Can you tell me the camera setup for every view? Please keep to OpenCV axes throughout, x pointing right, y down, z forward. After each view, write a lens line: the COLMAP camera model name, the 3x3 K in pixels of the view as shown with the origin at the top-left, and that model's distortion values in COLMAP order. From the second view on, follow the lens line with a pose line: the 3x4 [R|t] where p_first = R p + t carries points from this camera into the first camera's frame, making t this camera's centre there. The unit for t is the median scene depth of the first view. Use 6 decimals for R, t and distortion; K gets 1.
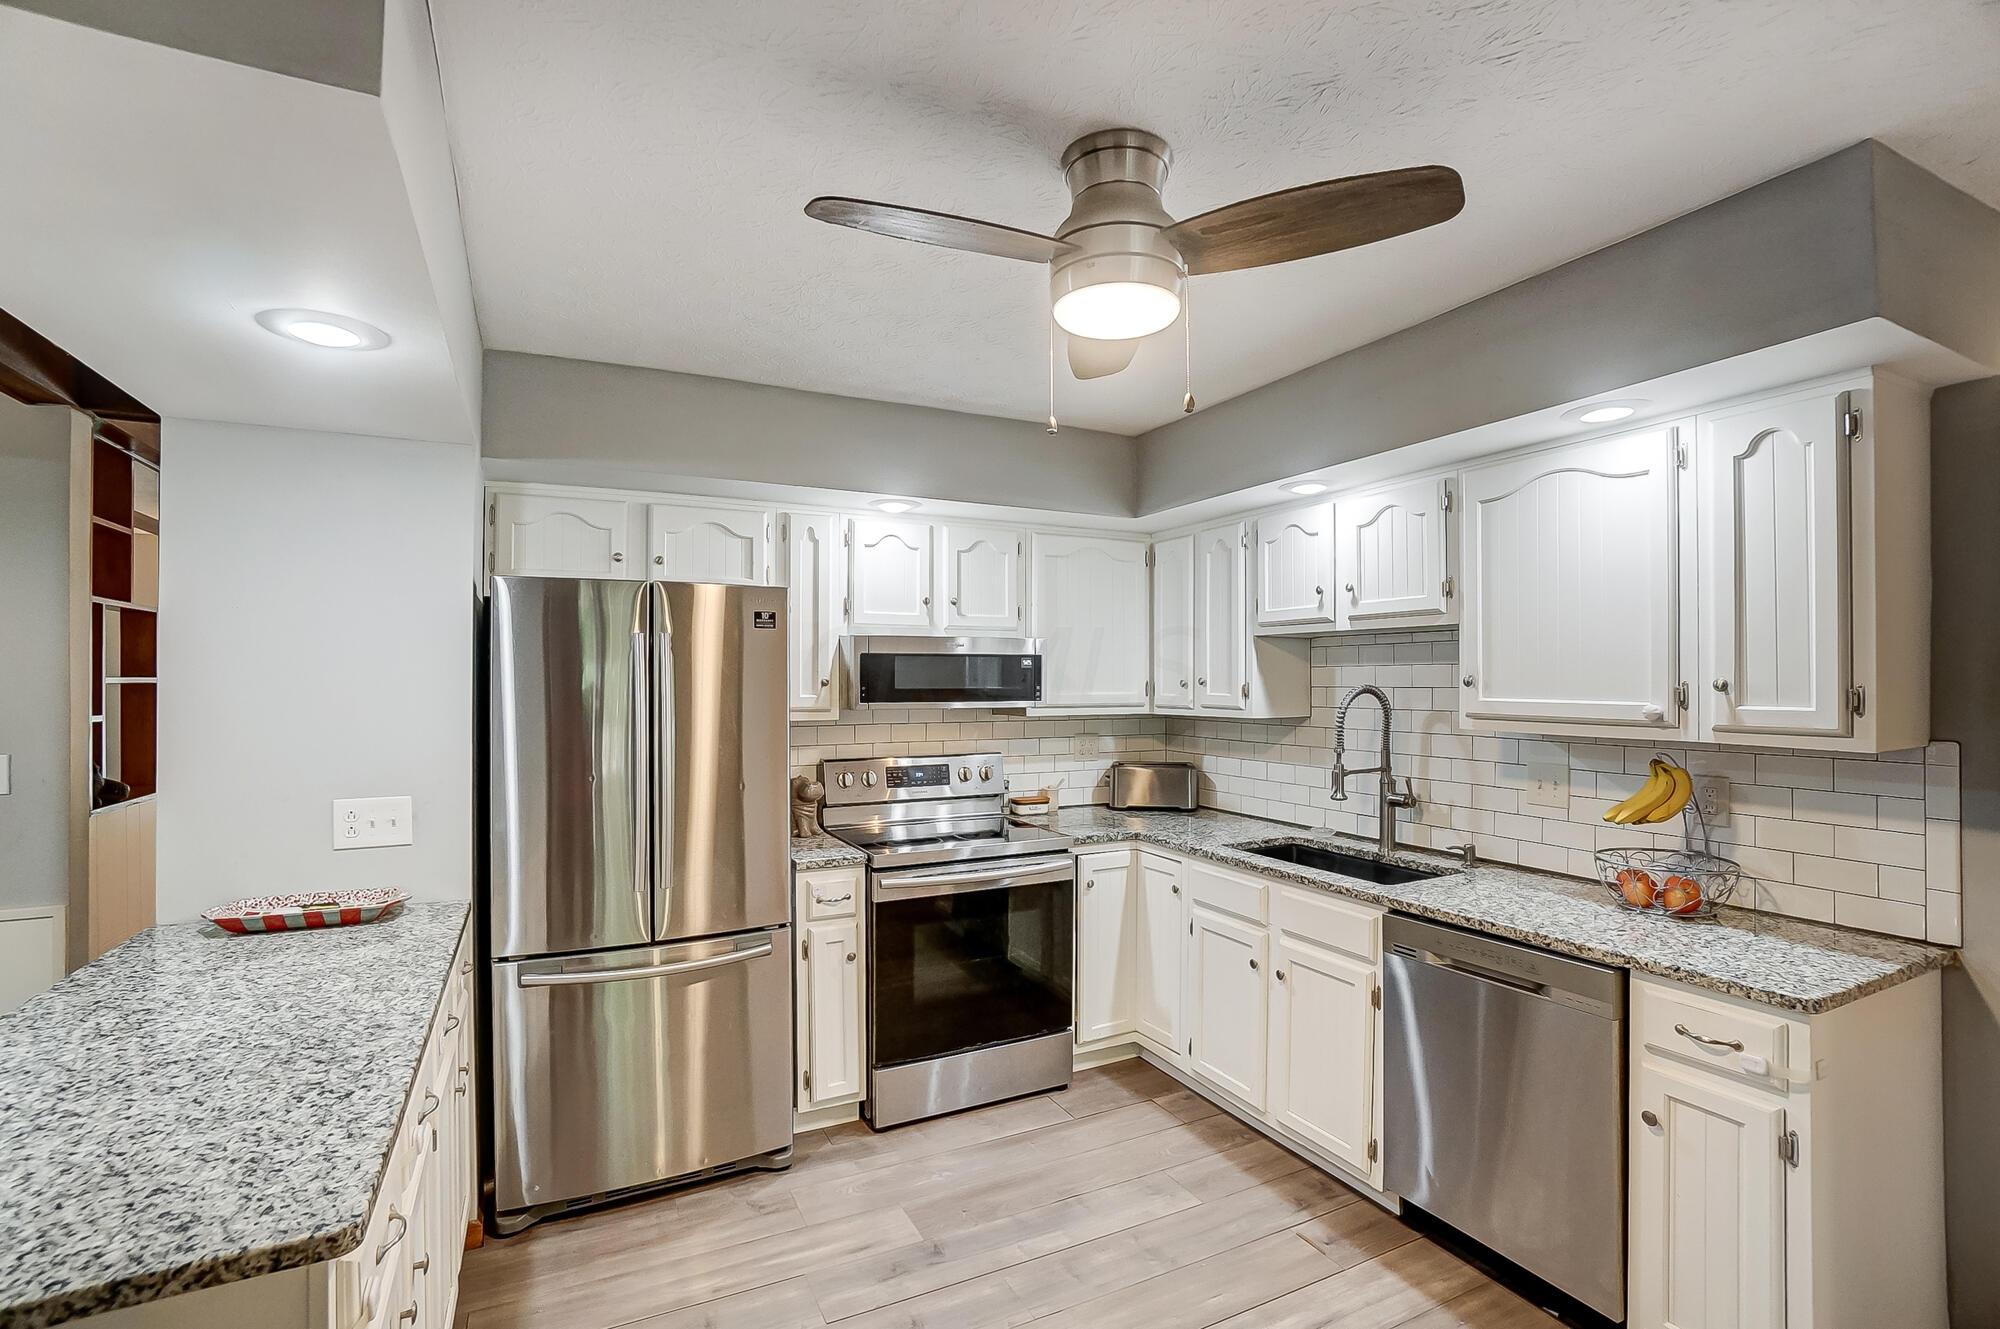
lens RADIAL K [[890.1, 0, 989.4], [0, 890.1, 671.4], [0, 0, 1]] dist [-0.031738, 0.001432]
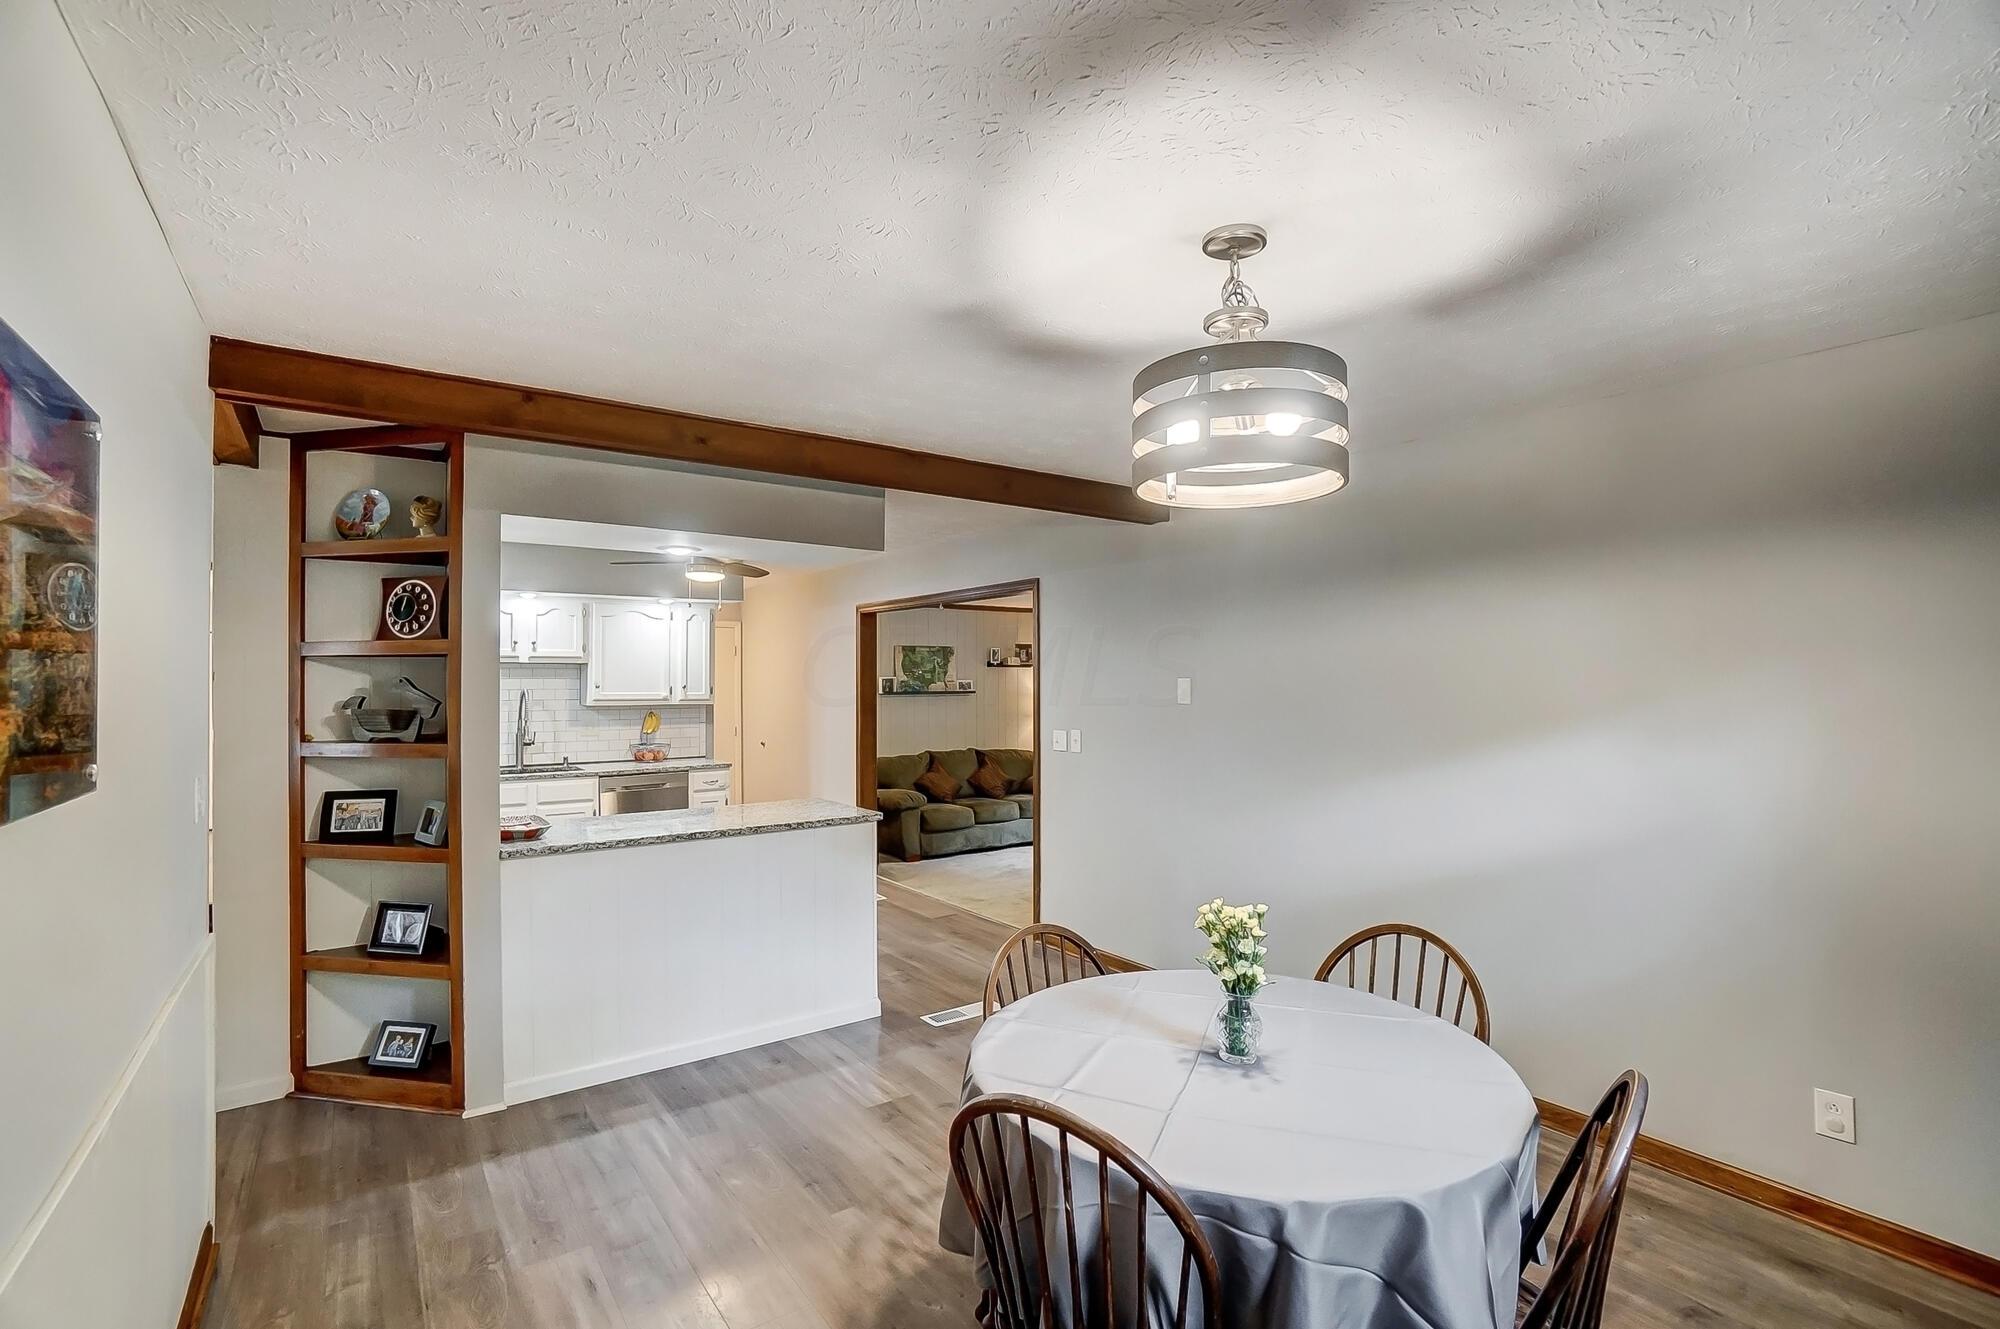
lens RADIAL K [[890.1, 0, 1013.4], [0, 890.1, 676.2], [0, 0, 1]] dist [-0.031738, 0.001432]
pose [[-0.163315, 0.006783, 0.986551, -1.713966], [-0.006674, 0.999946, -0.007980, -0.004405], [-0.986551, -0.007888, -0.163261, 0.184544]]
